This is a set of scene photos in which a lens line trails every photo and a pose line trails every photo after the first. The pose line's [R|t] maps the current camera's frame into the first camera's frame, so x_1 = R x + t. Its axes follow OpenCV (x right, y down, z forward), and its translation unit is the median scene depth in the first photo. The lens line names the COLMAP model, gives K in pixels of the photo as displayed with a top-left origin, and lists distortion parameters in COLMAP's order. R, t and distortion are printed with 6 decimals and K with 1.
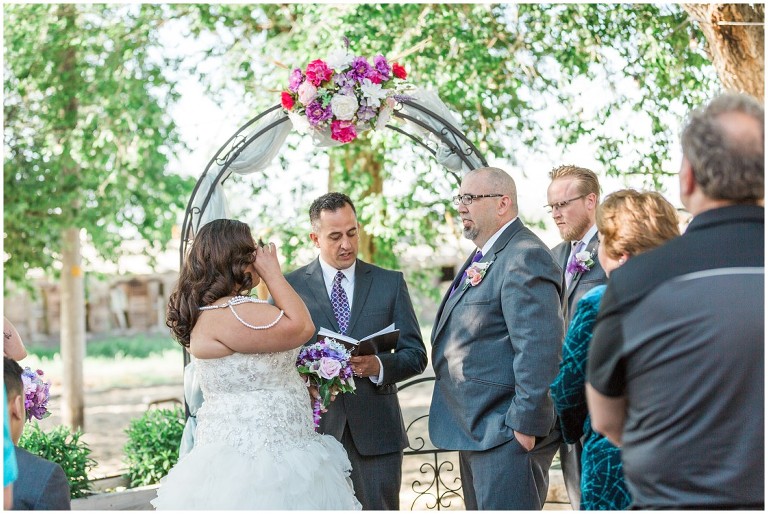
lens RADIAL K [[1749.5, 0, 384.0], [0, 1749.5, 257.0], [0, 0, 1]] dist [-0.065970, -0.151069]
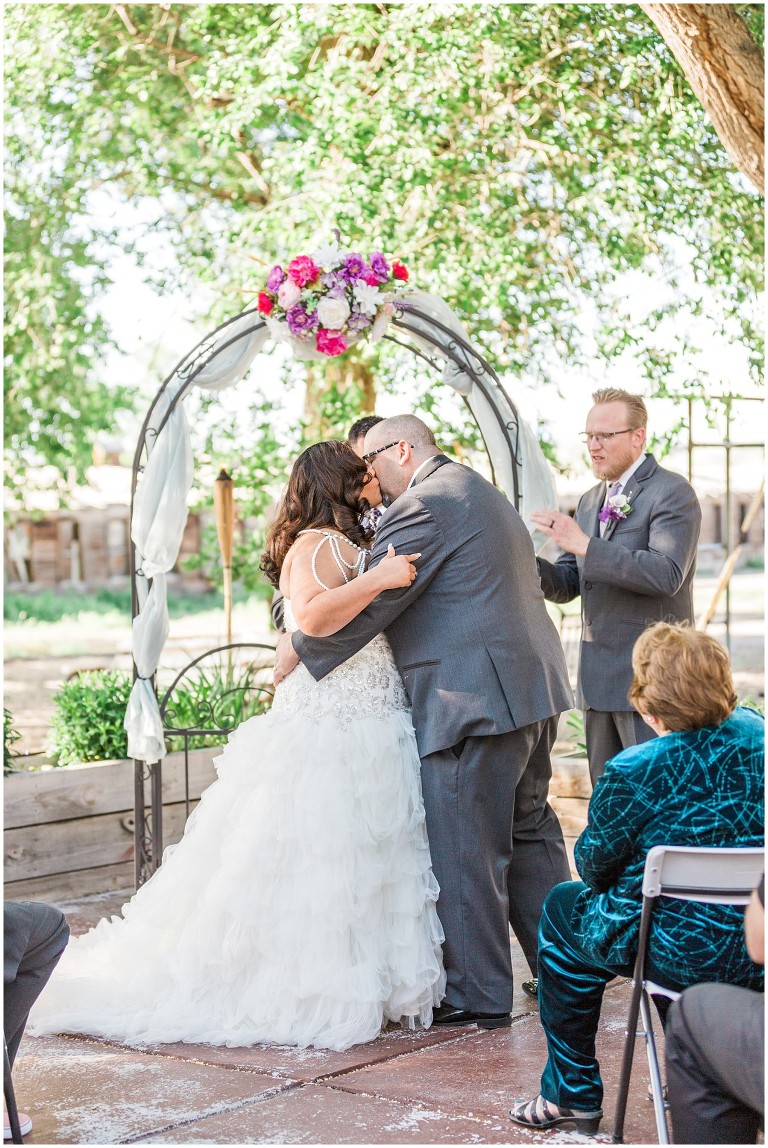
lens RADIAL K [[2305.2, 0, 321.8], [0, 2305.2, 573.6], [0, 0, 1]] dist [0.051538, 0.050138]
pose [[0.999428, 0.027611, -0.019552, -0.003033], [-0.026955, 0.999090, 0.033045, 0.002127], [0.020446, -0.032499, 0.999263, -0.102191]]
